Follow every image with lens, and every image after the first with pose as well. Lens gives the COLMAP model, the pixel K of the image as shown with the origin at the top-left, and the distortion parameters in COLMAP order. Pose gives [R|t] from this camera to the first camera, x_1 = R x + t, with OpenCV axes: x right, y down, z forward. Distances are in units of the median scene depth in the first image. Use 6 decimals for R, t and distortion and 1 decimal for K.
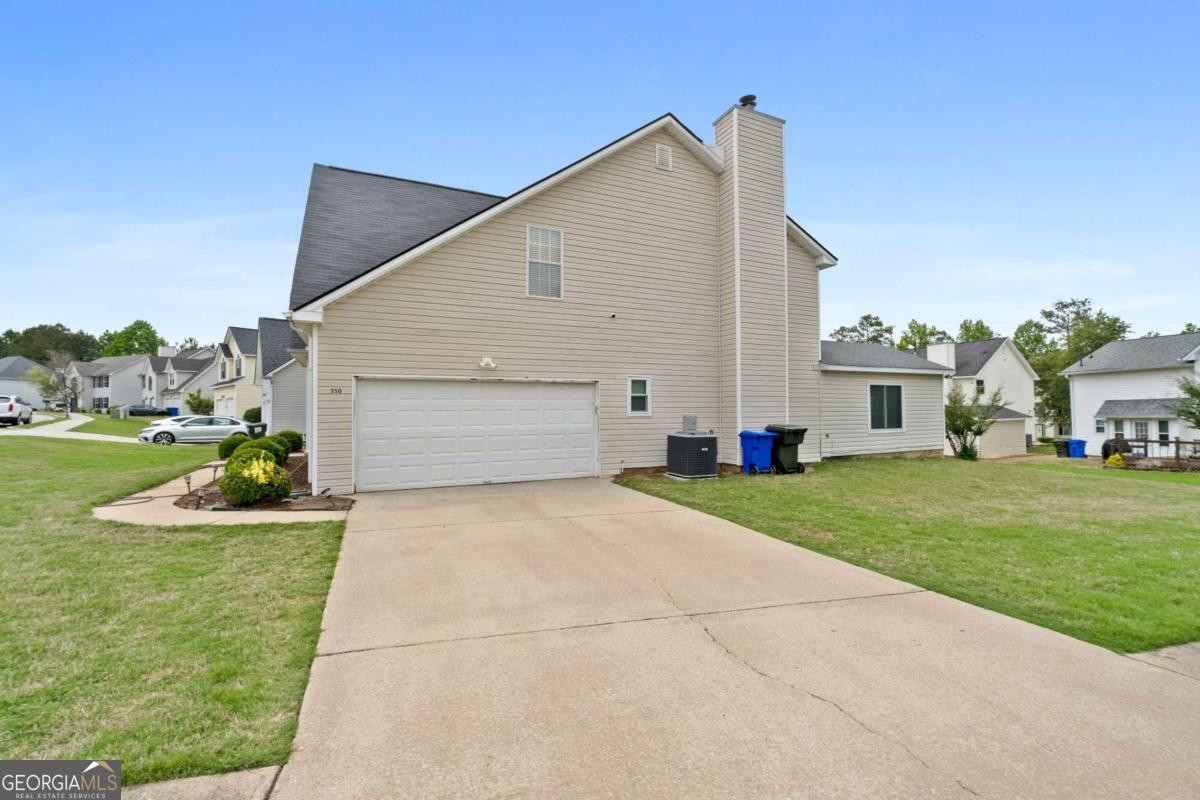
lens RADIAL K [[524.0, 0, 599.7], [0, 524.0, 402.5], [0, 0, 1]] dist [-0.003550, -0.000175]
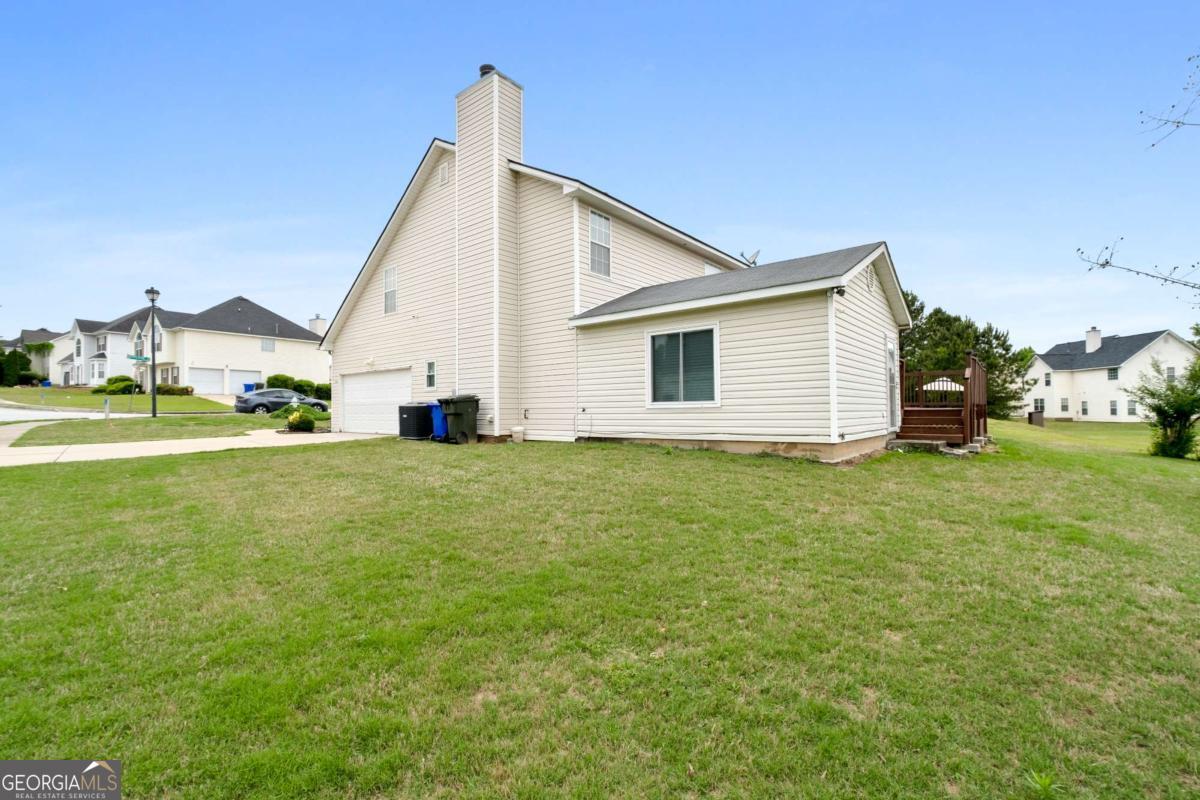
lens RADIAL K [[524.0, 0, 599.8], [0, 524.0, 403.9], [0, 0, 1]] dist [-0.003550, -0.000175]
pose [[0.415722, -0.005869, -0.909473, 1.099172], [0.024044, 0.999701, 0.004539, 0.048662], [0.909174, -0.023754, 0.415738, 0.660909]]
